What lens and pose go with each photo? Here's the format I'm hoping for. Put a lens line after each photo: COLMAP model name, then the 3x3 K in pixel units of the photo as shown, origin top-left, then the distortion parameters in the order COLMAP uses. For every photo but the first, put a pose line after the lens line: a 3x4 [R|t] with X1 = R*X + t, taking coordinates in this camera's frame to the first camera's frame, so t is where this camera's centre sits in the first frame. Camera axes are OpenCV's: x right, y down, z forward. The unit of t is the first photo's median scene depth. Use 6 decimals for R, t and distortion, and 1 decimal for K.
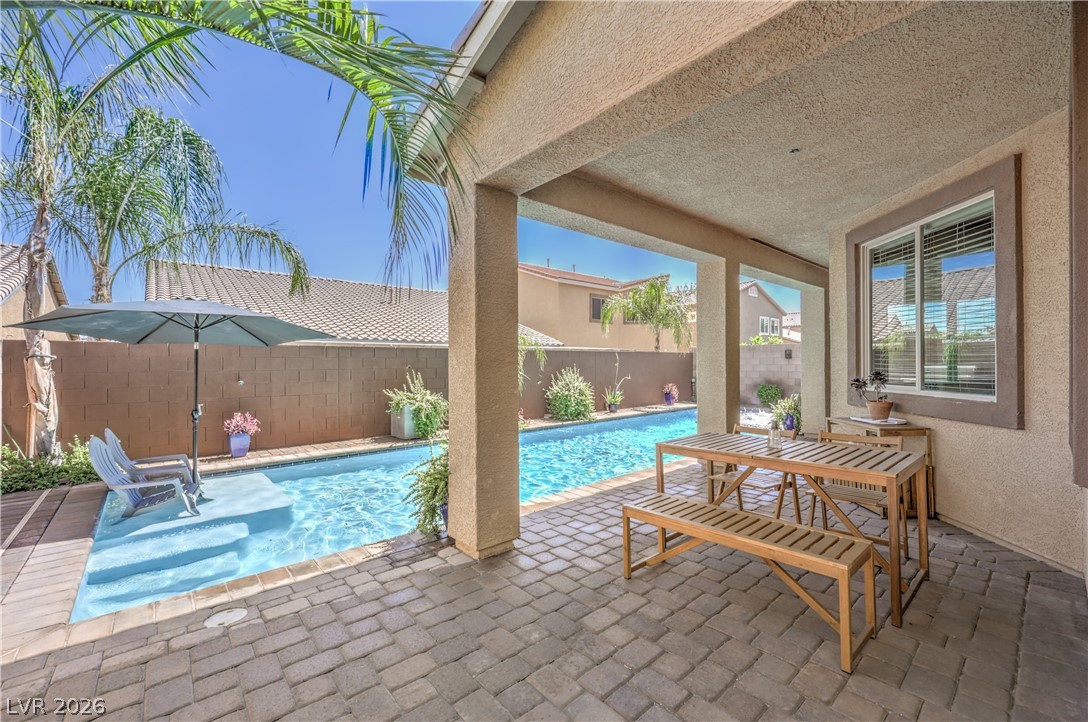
lens RADIAL K [[452.1, 0, 558.9], [0, 452.1, 358.8], [0, 0, 1]] dist [-0.000390, -0.000036]
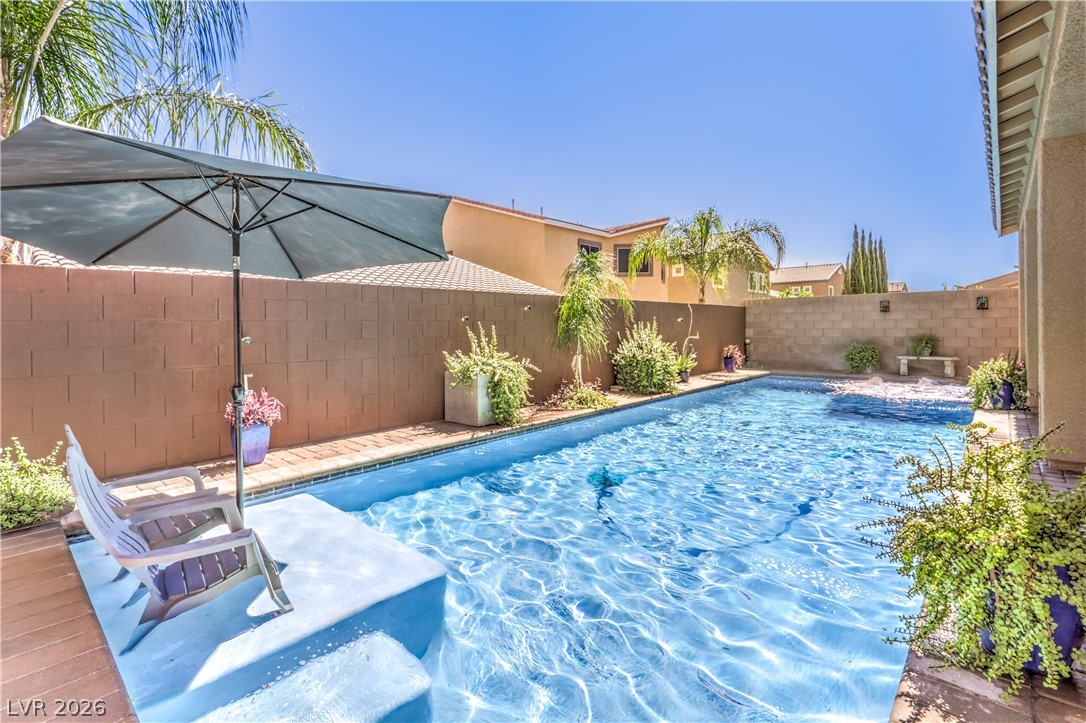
lens RADIAL K [[526.6, 0, 540.2], [0, 526.6, 325.7], [0, 0, 1]] dist [0.001541, 0.000529]
pose [[0.998351, -0.004918, 0.057199, -0.274347], [0.004367, 0.999943, 0.009752, 0.022123], [-0.057243, -0.009486, 0.998315, 0.210060]]
